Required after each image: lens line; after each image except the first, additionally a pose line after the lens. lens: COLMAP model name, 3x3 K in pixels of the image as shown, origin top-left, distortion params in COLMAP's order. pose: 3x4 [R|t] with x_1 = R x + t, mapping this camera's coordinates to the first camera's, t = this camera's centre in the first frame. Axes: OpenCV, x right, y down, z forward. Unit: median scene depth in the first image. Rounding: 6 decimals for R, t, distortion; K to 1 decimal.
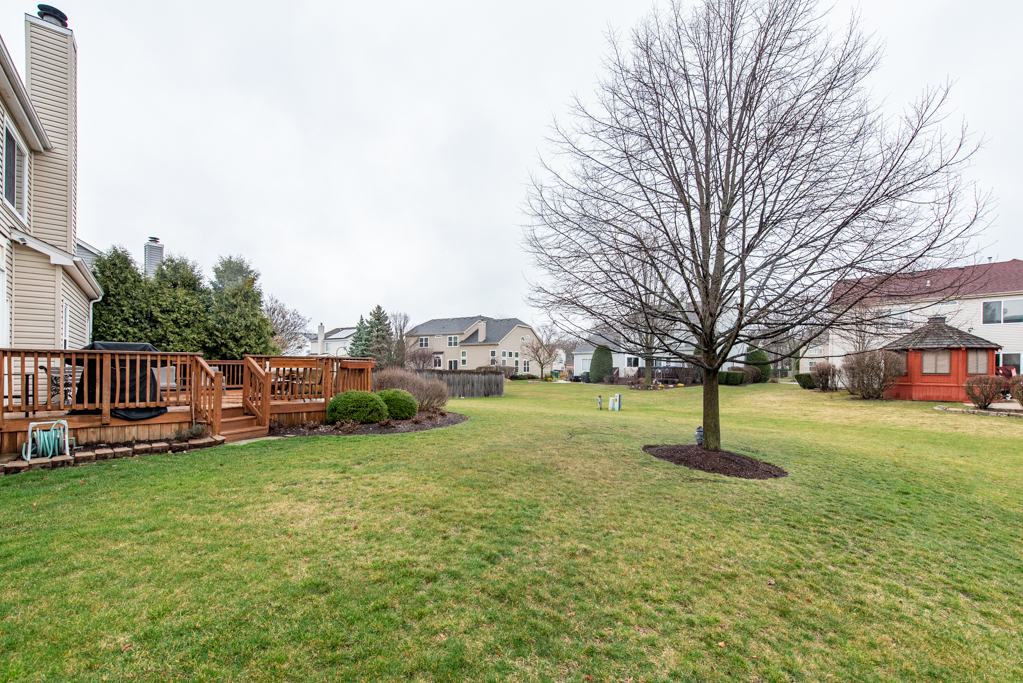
lens RADIAL K [[417.1, 0, 512.2], [0, 417.1, 367.9], [0, 0, 1]] dist [0.000469, 0.000025]
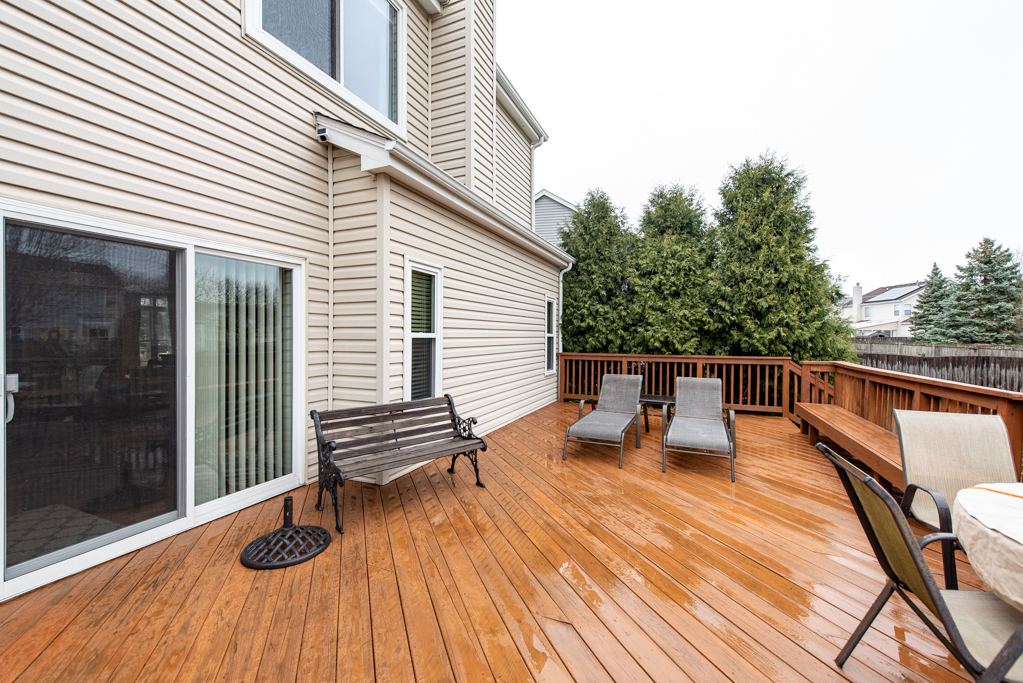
lens RADIAL K [[413.5, 0, 511.5], [0, 413.5, 341.5], [0, 0, 1]] dist [0.001225, 0.000073]
pose [[0.437829, 0.005138, -0.899044, -0.353761], [0.004137, 0.999962, 0.007729, -0.040466], [0.899049, -0.007103, 0.437791, 0.527685]]
